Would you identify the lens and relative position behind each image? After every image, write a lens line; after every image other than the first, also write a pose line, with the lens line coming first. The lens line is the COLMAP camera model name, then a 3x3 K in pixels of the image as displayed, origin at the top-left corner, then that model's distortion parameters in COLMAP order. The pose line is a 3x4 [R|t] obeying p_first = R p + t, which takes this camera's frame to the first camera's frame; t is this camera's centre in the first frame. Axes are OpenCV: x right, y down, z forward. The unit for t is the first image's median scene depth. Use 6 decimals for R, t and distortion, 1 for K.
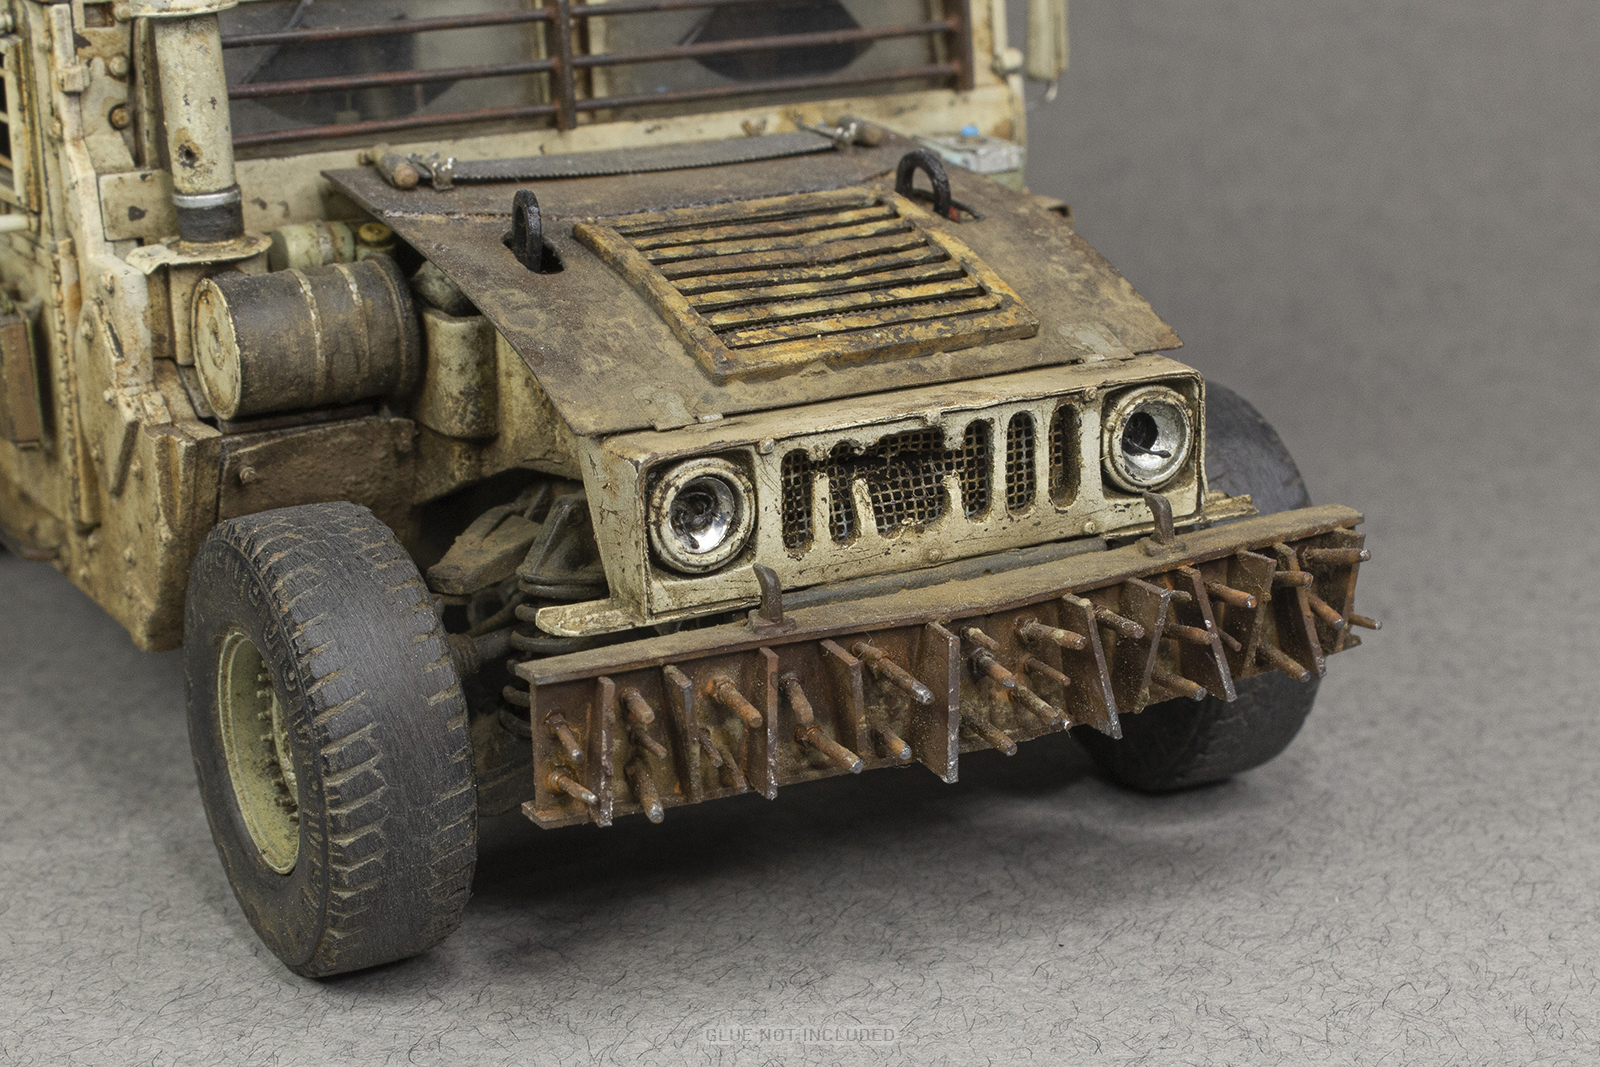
lens RADIAL K [[3156.0, 0, 800.0], [0, 3156.0, 533.5], [0, 0, 1]] dist [-0.035700, 0.274939]
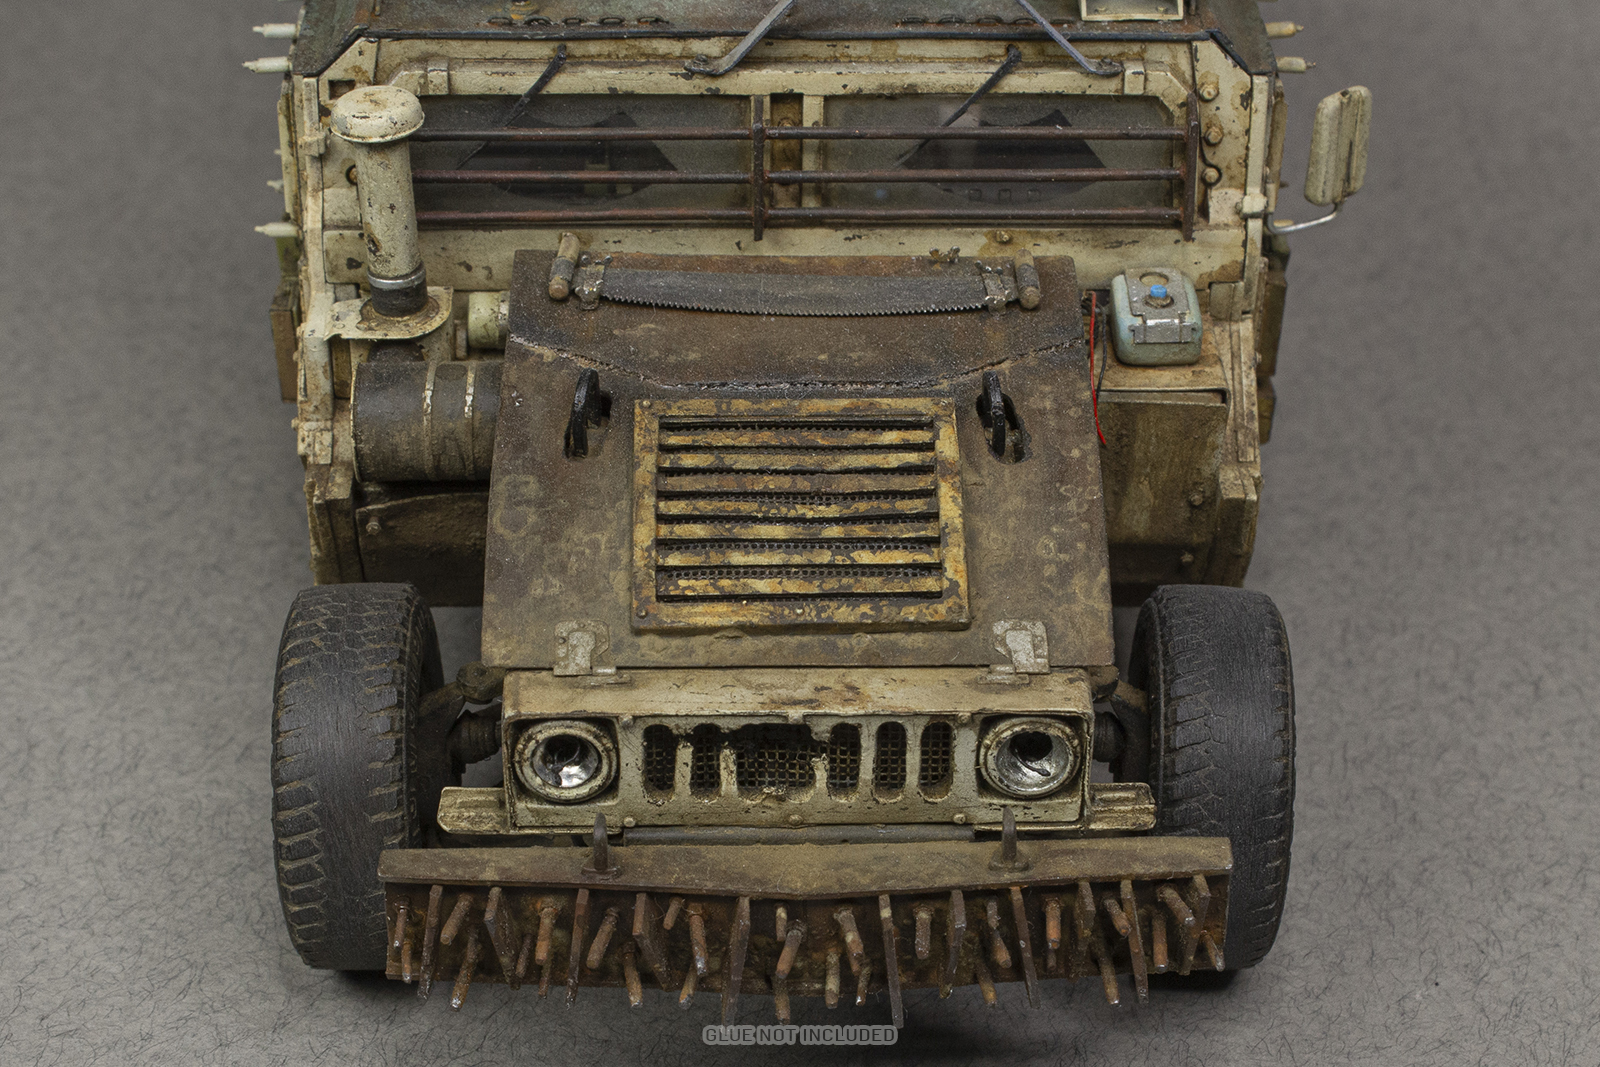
lens RADIAL K [[3156.0, 0, 800.0], [0, 3156.0, 533.5], [0, 0, 1]] dist [-0.035700, 0.274939]
pose [[0.885339, 0.272752, -0.376539, 0.422515], [-0.149977, 0.934096, 0.323994, -0.435072], [0.440094, -0.230372, 0.867898, 0.049164]]
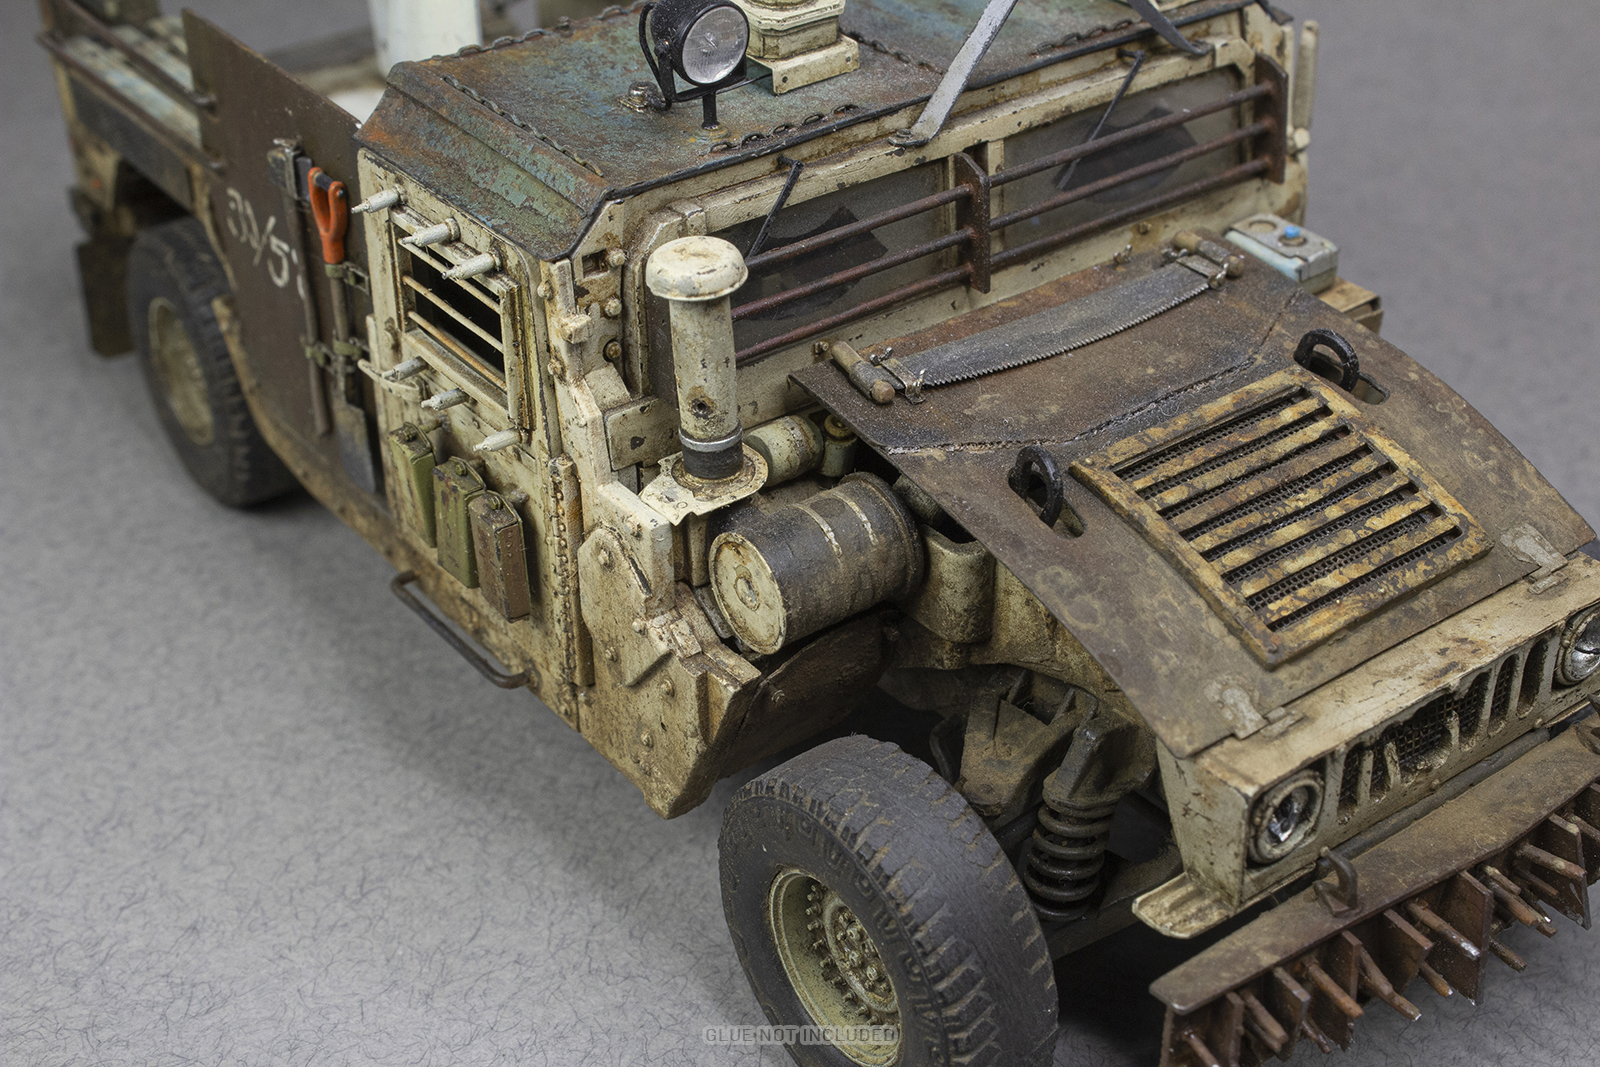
lens RADIAL K [[2314.8, 0, 741.6], [0, 2314.8, 472.6], [0, 0, 1]] dist [-0.060282, 0.022472]
pose [[0.991604, -0.066693, 0.110784, -0.280588], [0.034768, 0.962693, 0.268353, -0.321714], [-0.124548, -0.262248, 0.956929, 0.254432]]
